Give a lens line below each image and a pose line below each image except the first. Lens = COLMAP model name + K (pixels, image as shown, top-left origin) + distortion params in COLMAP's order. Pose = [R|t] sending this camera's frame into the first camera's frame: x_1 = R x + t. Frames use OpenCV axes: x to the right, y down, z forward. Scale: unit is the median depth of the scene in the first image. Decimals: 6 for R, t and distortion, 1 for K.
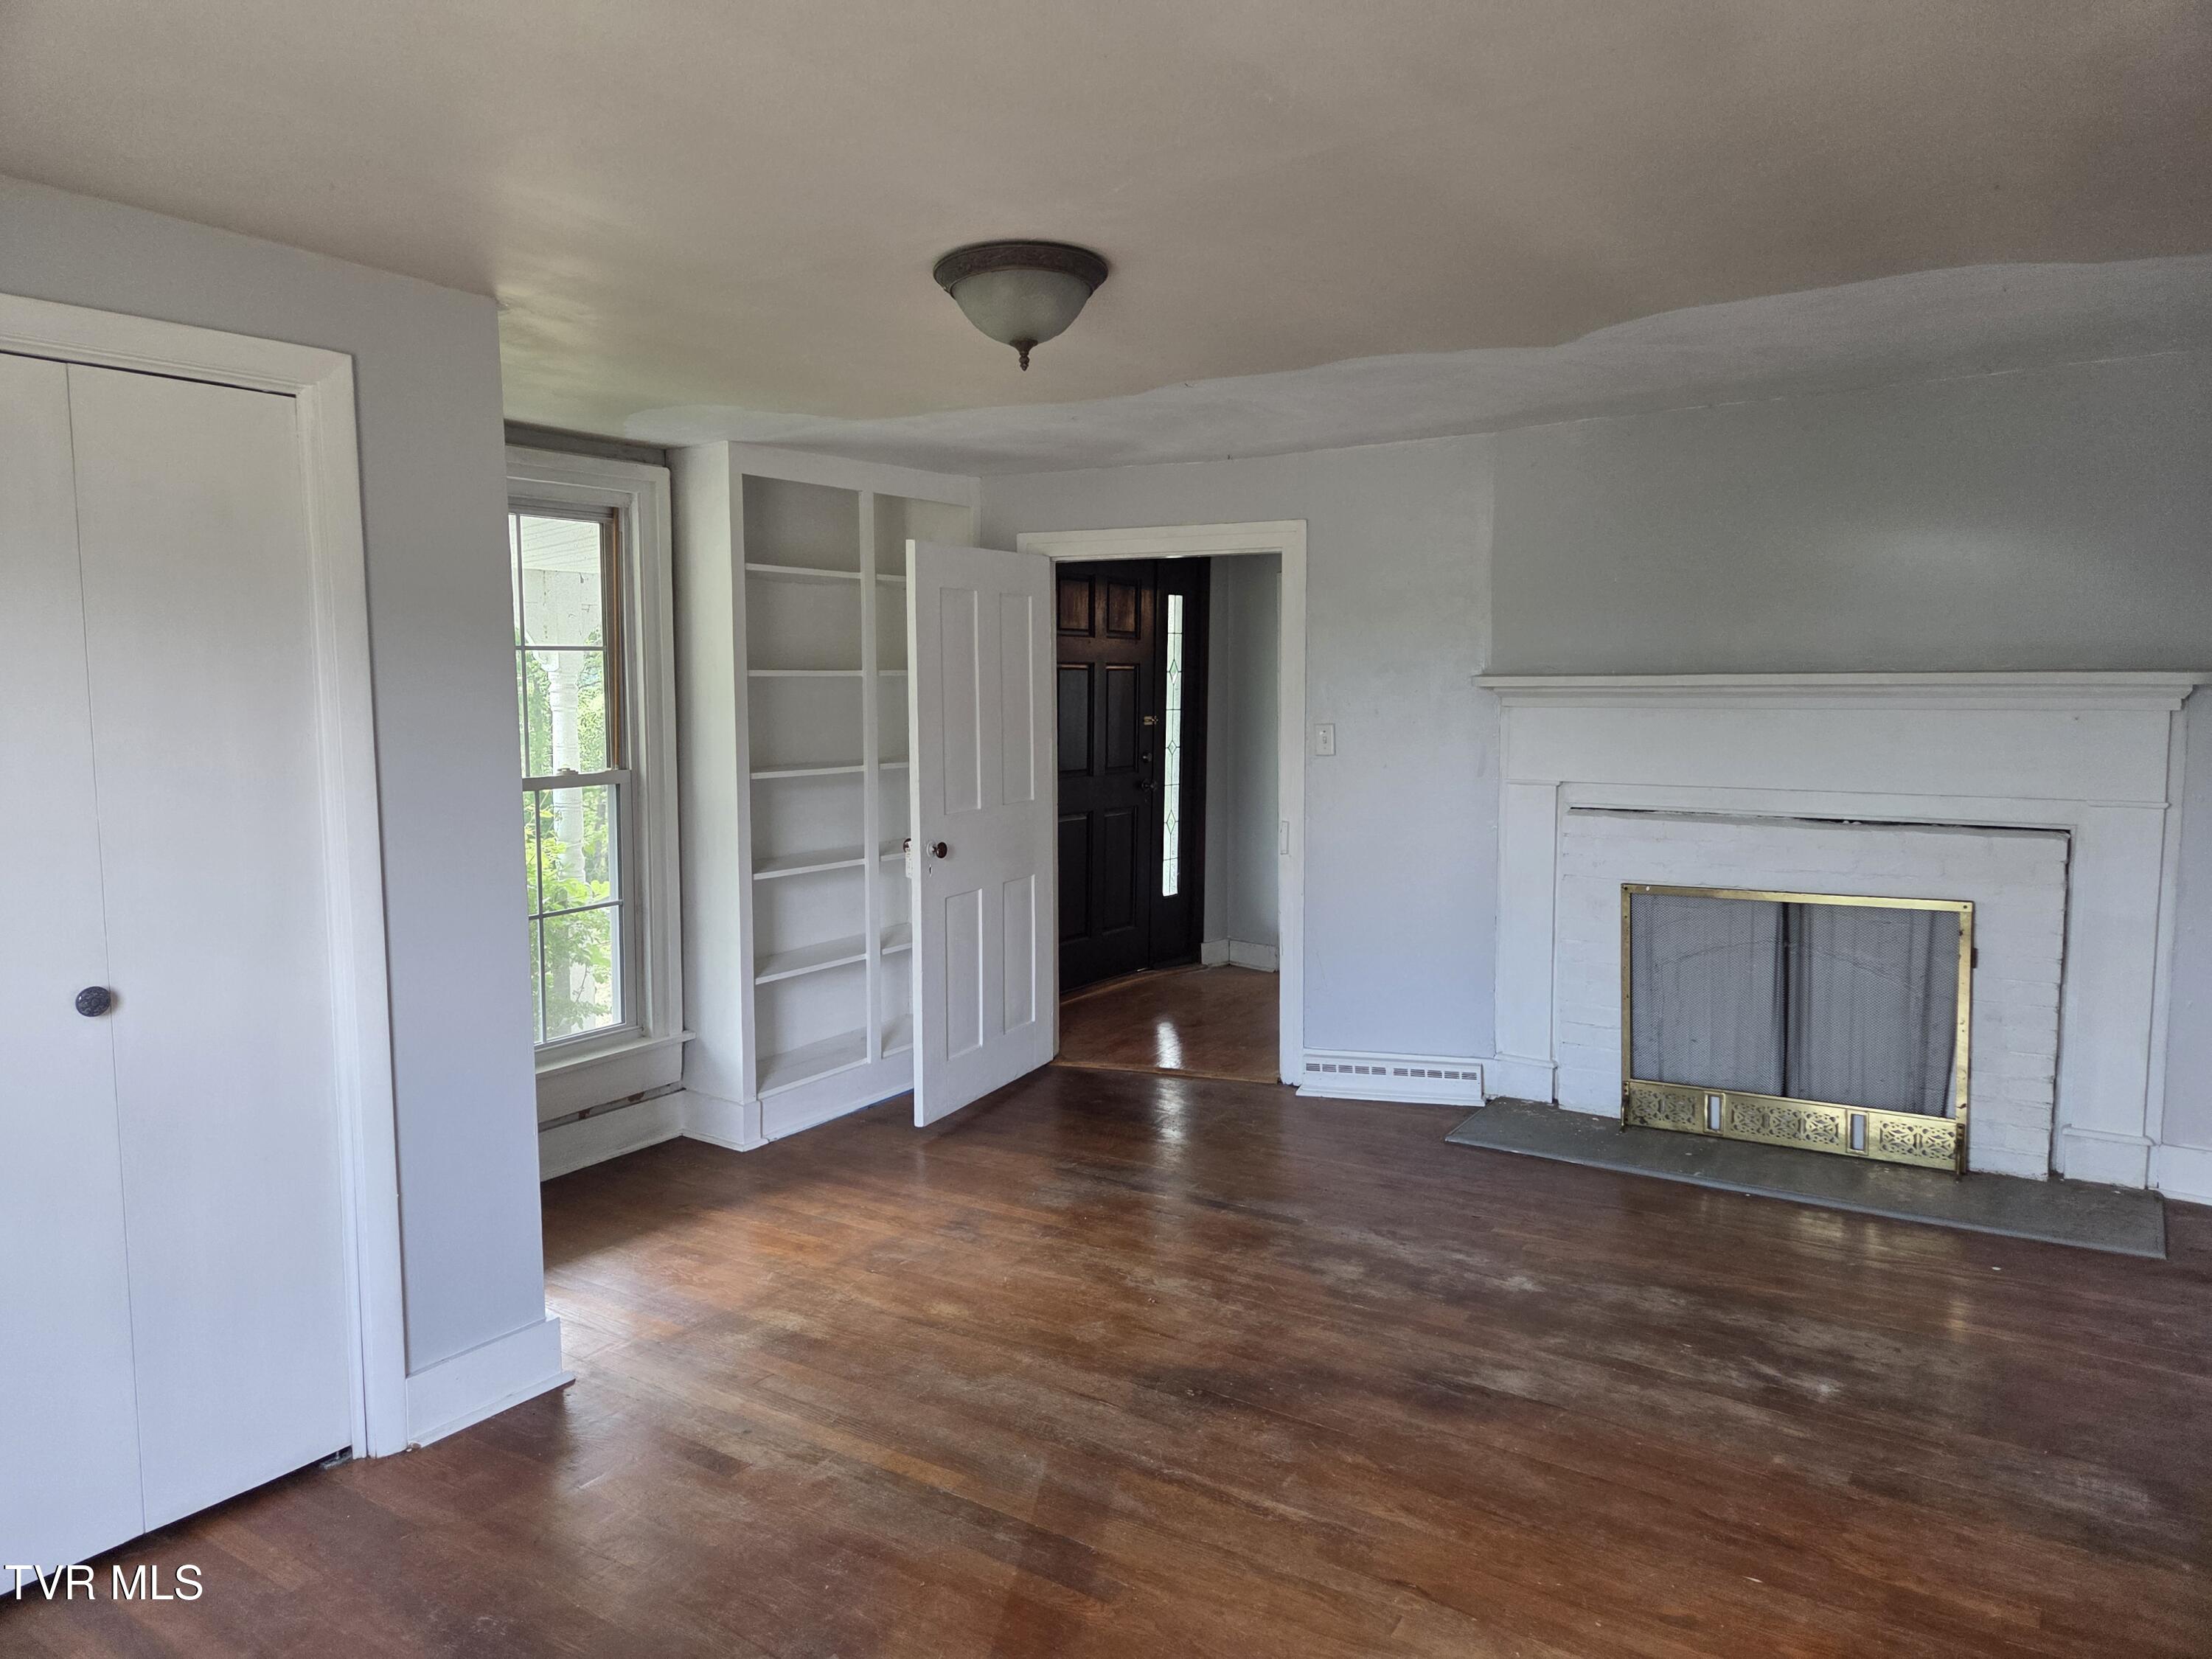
lens RADIAL K [[1481.8, 0, 1106.4], [0, 1481.8, 820.6], [0, 0, 1]] dist [0.052734, -0.038639]
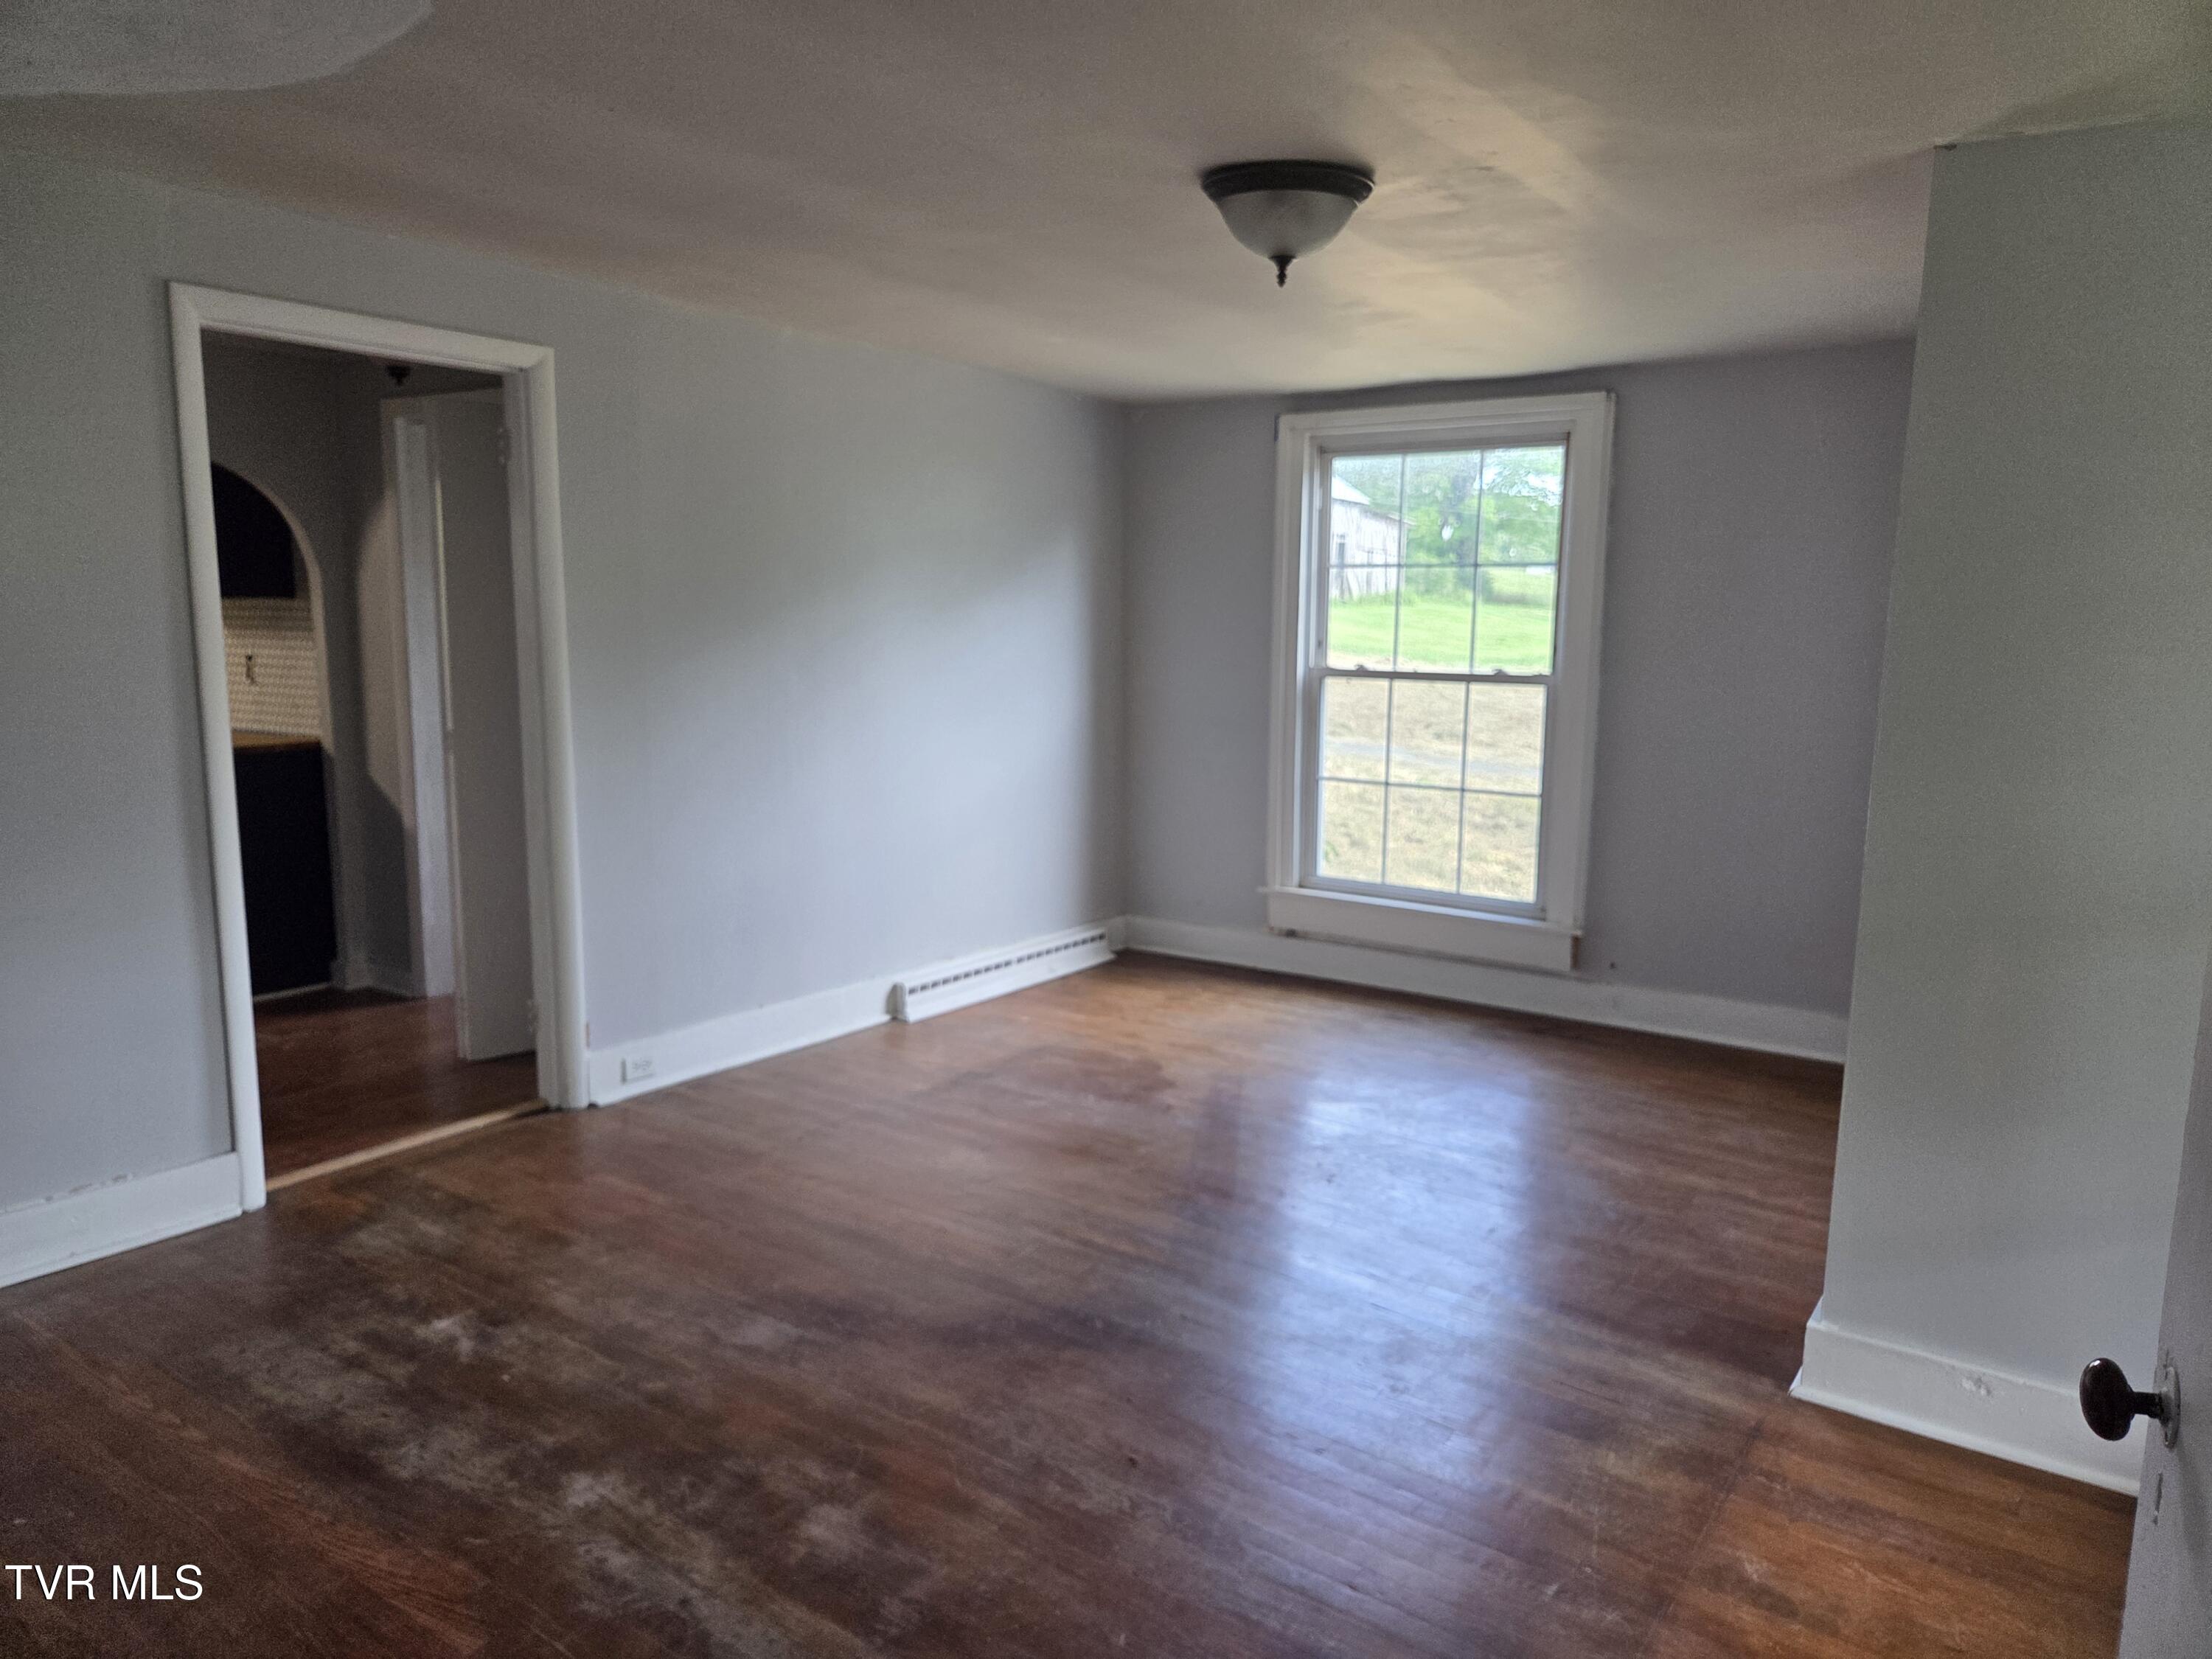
lens RADIAL K [[1481.8, 0, 1107.0], [0, 1481.8, 826.4], [0, 0, 1]] dist [0.052734, -0.038639]
pose [[-0.999915, -0.008862, -0.009559, 0.060059], [-0.010879, 0.971339, 0.237448, -0.166372], [0.007181, 0.237532, -0.971353, 1.832412]]
